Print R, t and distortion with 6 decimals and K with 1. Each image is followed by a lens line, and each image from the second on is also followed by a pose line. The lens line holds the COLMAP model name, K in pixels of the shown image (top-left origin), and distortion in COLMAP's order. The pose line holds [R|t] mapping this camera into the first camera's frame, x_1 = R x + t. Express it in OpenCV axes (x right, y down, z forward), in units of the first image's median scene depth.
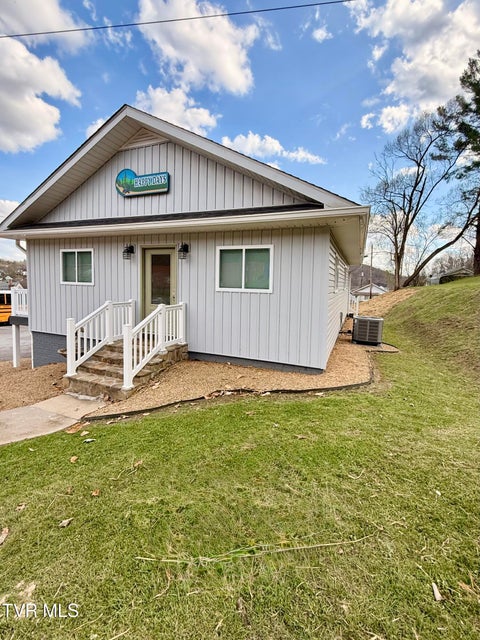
lens RADIAL K [[259.9, 0, 241.0], [0, 259.9, 322.5], [0, 0, 1]] dist [-0.001751, -0.000081]
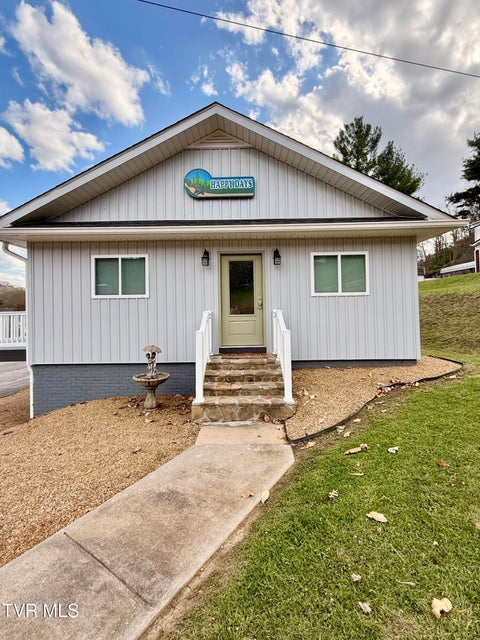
lens RADIAL K [[259.9, 0, 197.9], [0, 259.9, 328.3], [0, 0, 1]] dist [-0.001751, -0.000081]
pose [[0.940716, -0.059266, 0.333977, -0.774125], [0.089641, 0.993049, -0.076273, 0.035231], [-0.327135, 0.101689, 0.939490, 0.196705]]
